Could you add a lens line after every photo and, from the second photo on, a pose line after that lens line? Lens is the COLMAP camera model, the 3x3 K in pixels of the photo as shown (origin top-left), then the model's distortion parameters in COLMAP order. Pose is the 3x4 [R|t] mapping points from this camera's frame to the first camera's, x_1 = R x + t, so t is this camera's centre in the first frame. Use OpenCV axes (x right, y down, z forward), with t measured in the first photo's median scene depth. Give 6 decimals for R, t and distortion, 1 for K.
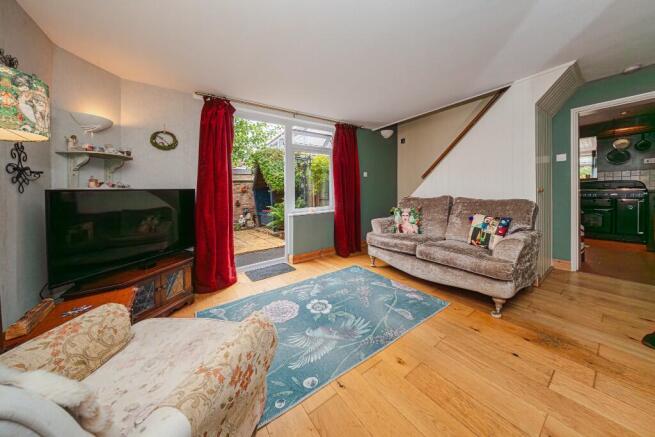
lens RADIAL K [[210.3, 0, 335.7], [0, 210.3, 192.0], [0, 0, 1]] dist [0.000238, -0.000587]
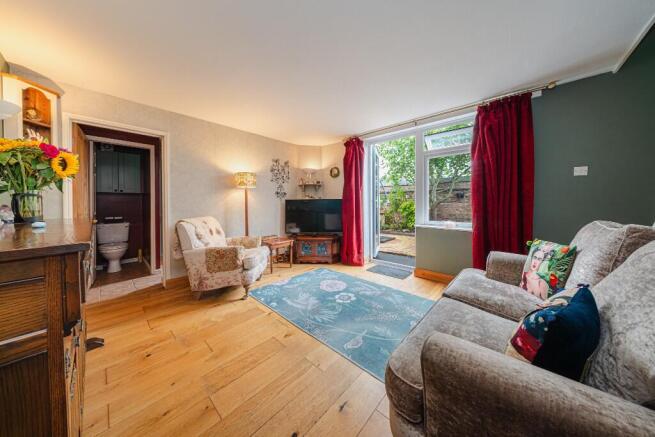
lens RADIAL K [[210.3, 0, 330.3], [0, 210.3, 202.7], [0, 0, 1]] dist [0.000238, -0.000587]
pose [[0.200181, 0.027226, -0.979381, 1.068048], [-0.009554, 0.999621, 0.025836, -0.033459], [0.979712, 0.004185, 0.200365, 0.663627]]
